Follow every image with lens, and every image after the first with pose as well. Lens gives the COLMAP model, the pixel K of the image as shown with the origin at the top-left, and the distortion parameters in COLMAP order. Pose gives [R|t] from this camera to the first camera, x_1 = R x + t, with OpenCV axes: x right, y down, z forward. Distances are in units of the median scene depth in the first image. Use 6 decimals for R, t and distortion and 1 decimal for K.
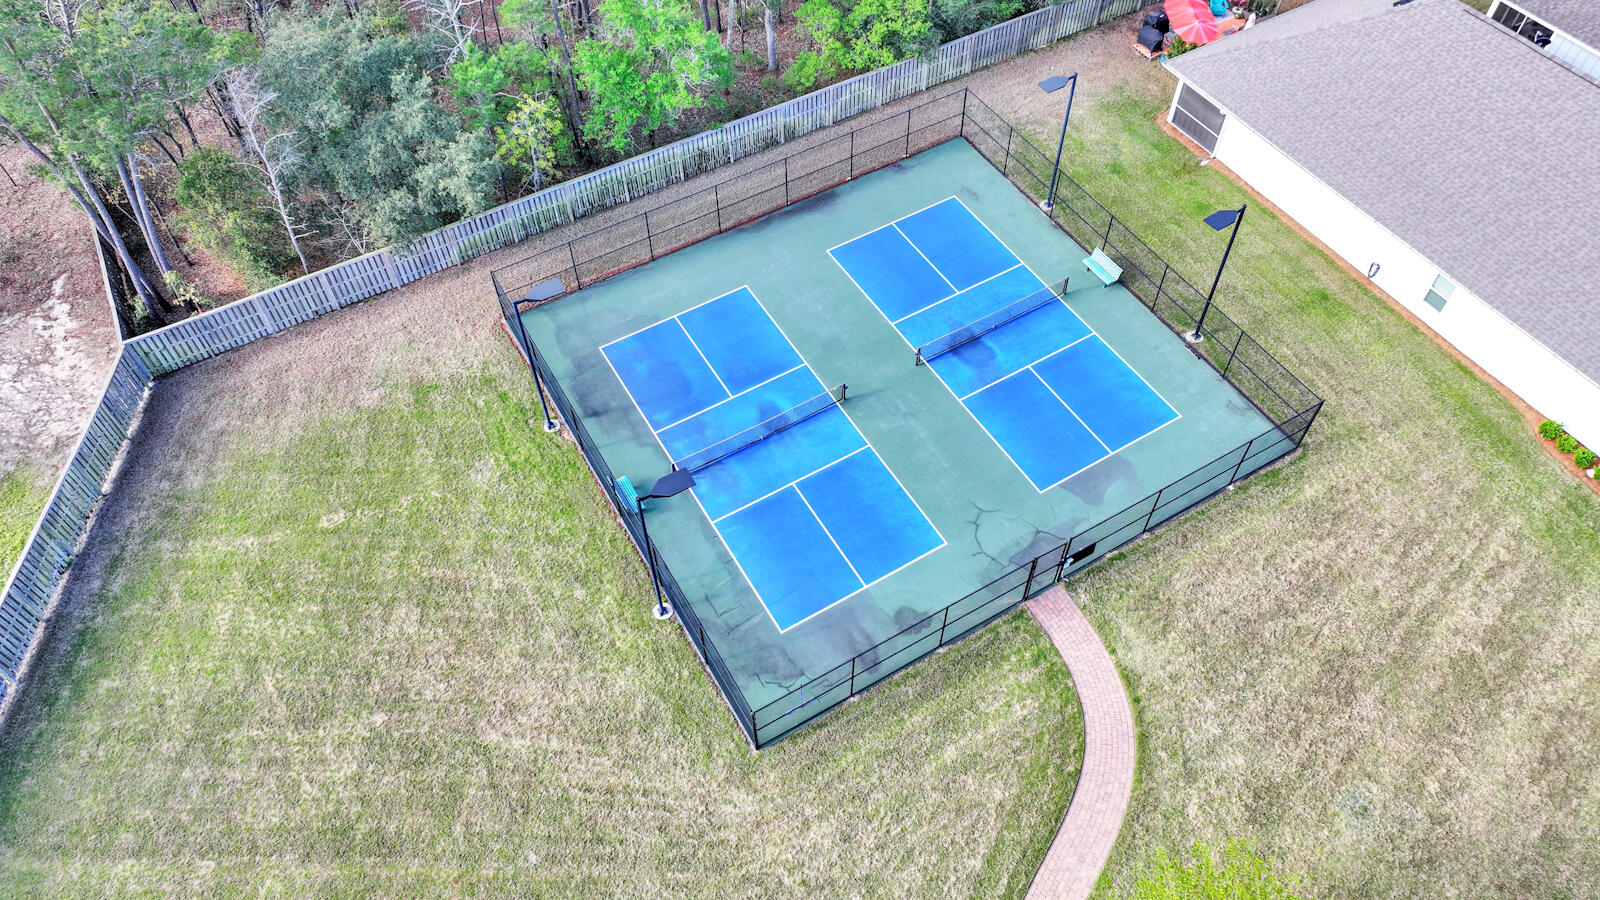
lens RADIAL K [[1118.6, 0, 800.4], [0, 1118.6, 443.0], [0, 0, 1]] dist [0.003496, 0.010407]
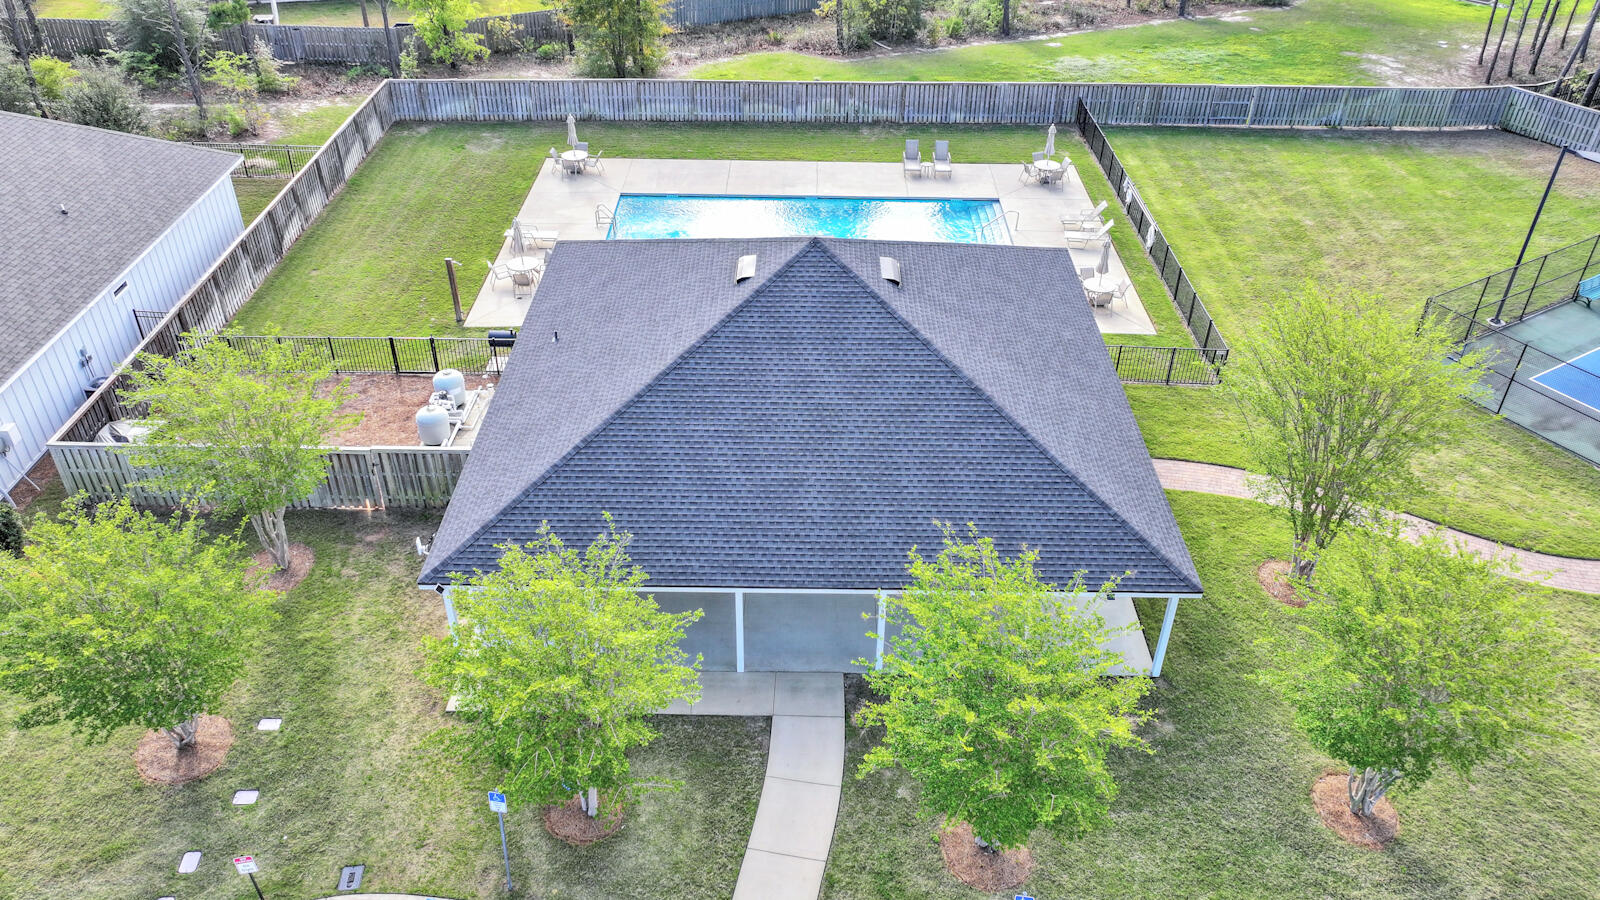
lens RADIAL K [[1196.6, 0, 815.9], [0, 1196.6, 449.7], [0, 0, 1]] dist [-0.007499, 0.027785]
pose [[0.025484, 0.578303, -0.815424, 0.759329], [-0.805423, 0.495047, 0.325918, 0.312958], [0.592153, 0.648455, 0.478394, 0.106788]]
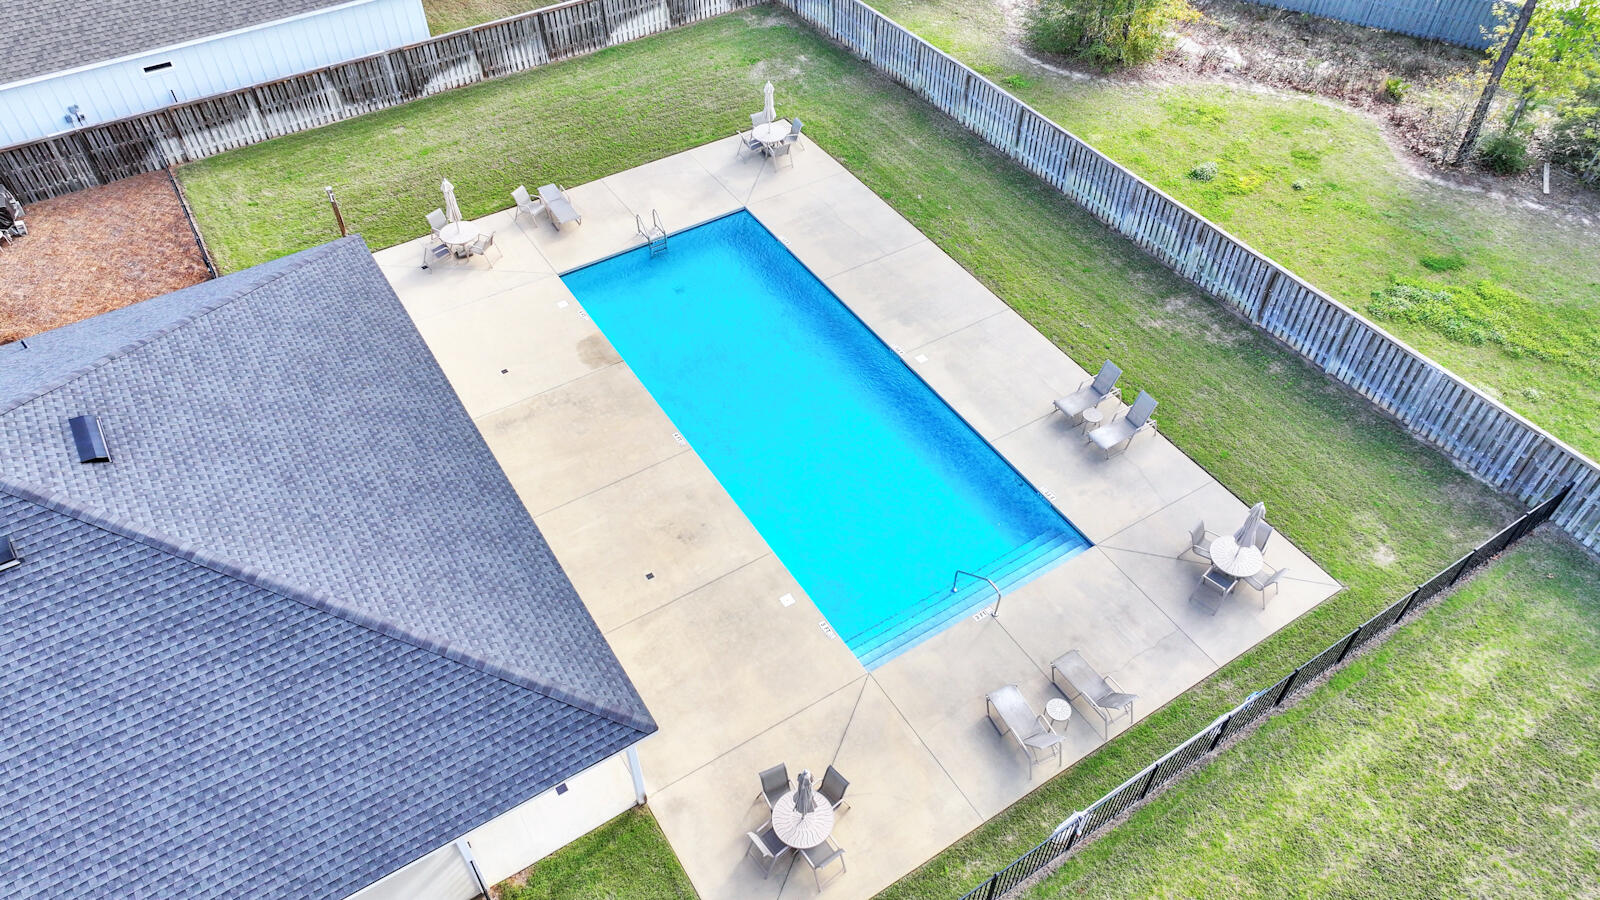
lens RADIAL K [[1118.6, 0, 801.5], [0, 1118.6, 452.7], [0, 0, 1]] dist [0.003496, 0.010407]
pose [[-0.832164, 0.408157, -0.375382, -0.010469], [-0.438629, -0.070321, 0.895913, -0.039876], [0.339276, 0.910199, 0.237548, 0.377515]]
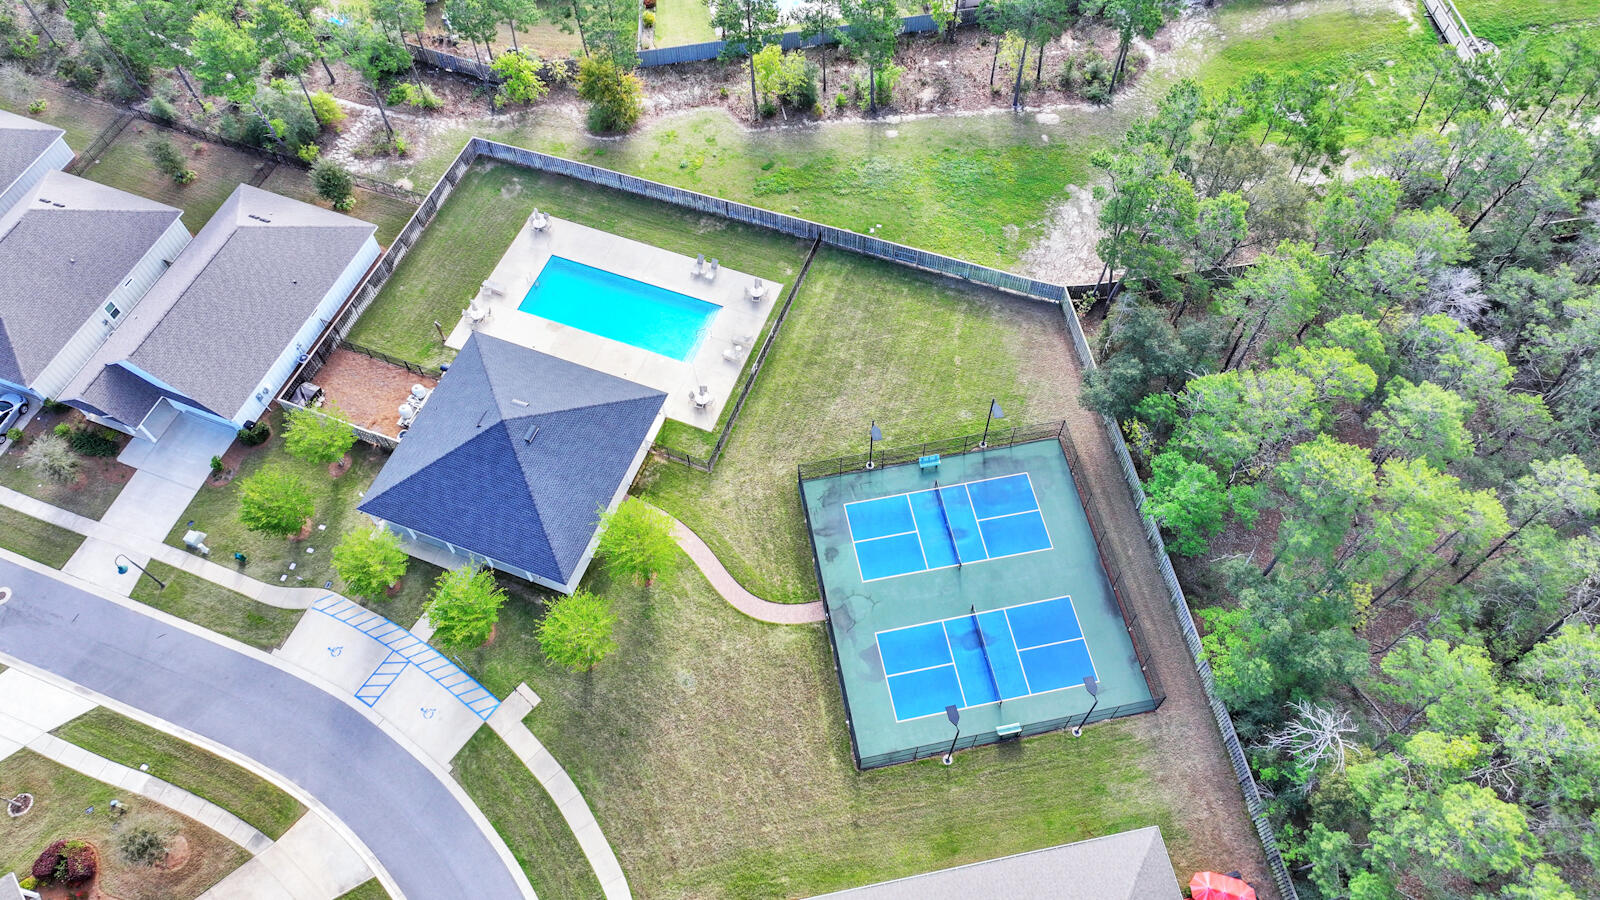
lens RADIAL K [[1118.6, 0, 805.9], [0, 1118.6, 452.6], [0, 0, 1]] dist [0.003496, 0.010407]
pose [[-0.335889, 0.816235, -0.470041, 0.856523], [-0.741801, 0.078286, 0.666034, -1.122514], [0.580439, 0.572391, 0.579189, -0.387338]]
